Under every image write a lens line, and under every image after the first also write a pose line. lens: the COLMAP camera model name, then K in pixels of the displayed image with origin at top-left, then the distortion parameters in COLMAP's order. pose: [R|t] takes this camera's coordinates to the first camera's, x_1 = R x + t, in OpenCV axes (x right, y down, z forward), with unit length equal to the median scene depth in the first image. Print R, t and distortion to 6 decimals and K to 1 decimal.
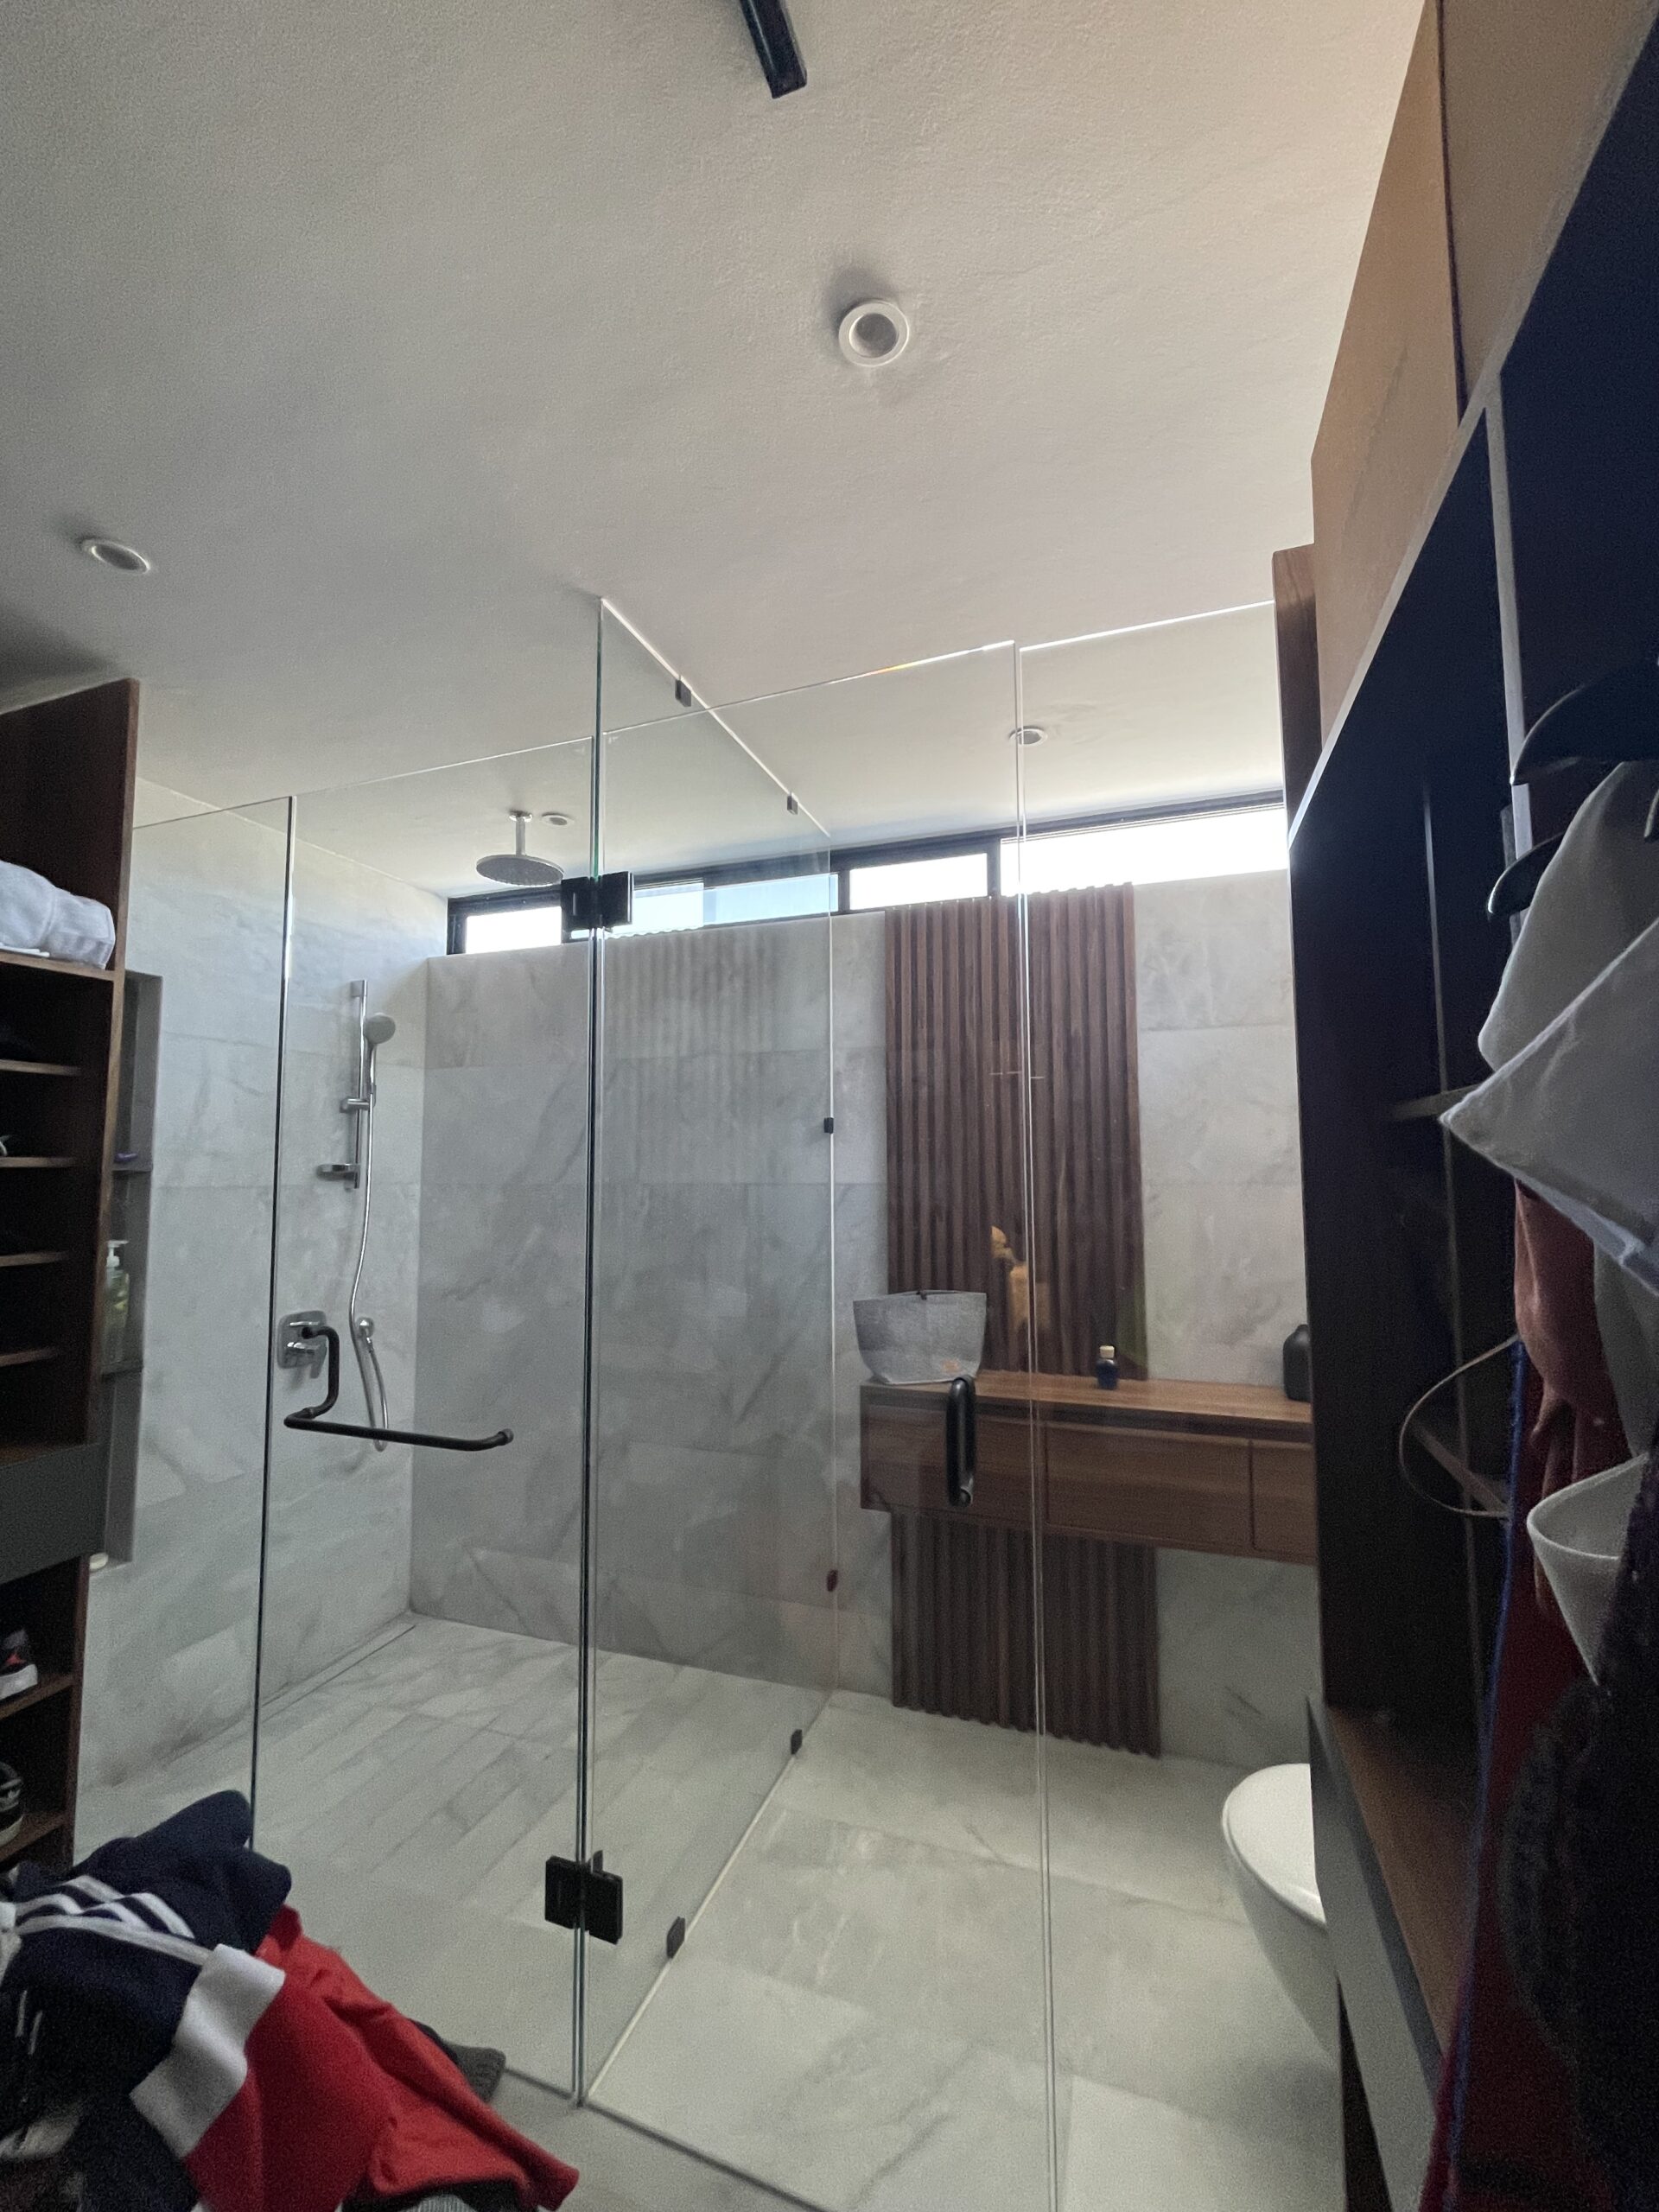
lens RADIAL K [[894.3, 0, 845.8], [0, 894.3, 1113.6], [0, 0, 1]] dist [-0.000381, 0.000020]
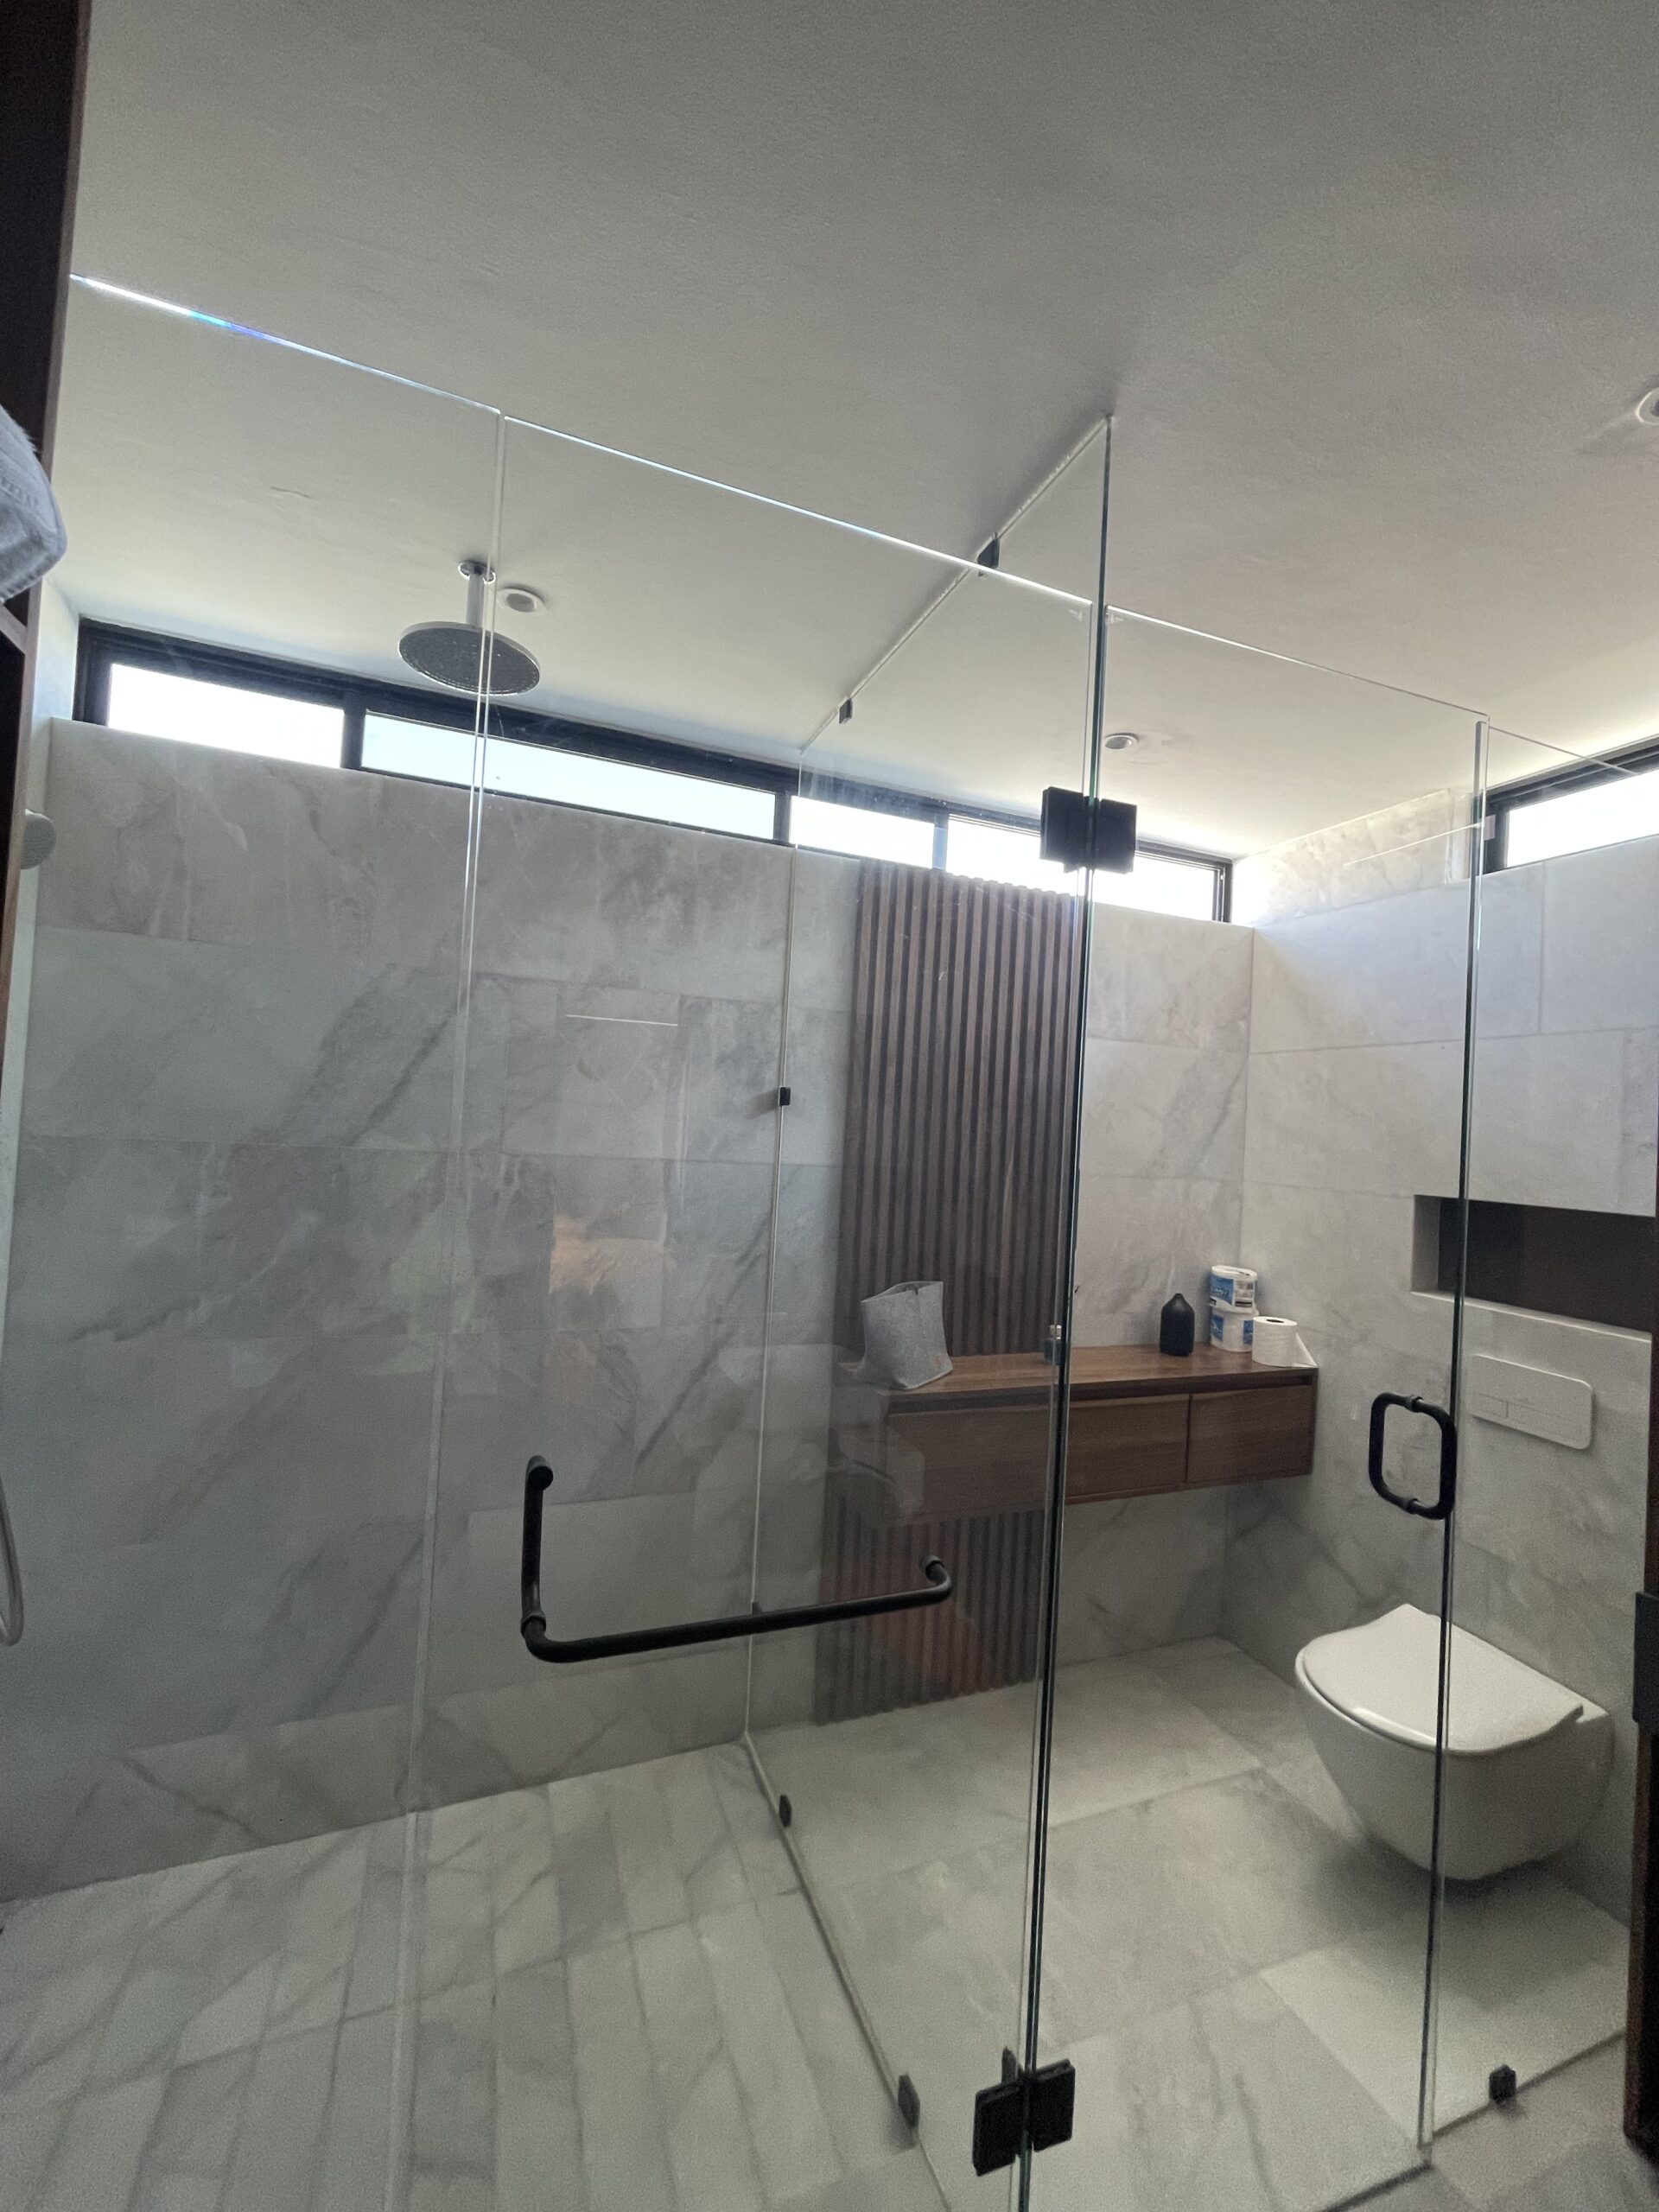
lens RADIAL K [[894.3, 0, 838.7], [0, 894.3, 1097.9], [0, 0, 1]] dist [-0.000381, 0.000020]
pose [[0.752558, 0.061376, 0.655660, -0.535552], [-0.107276, 0.993773, 0.030103, -0.016216], [-0.649730, -0.092991, 0.754456, 0.317090]]
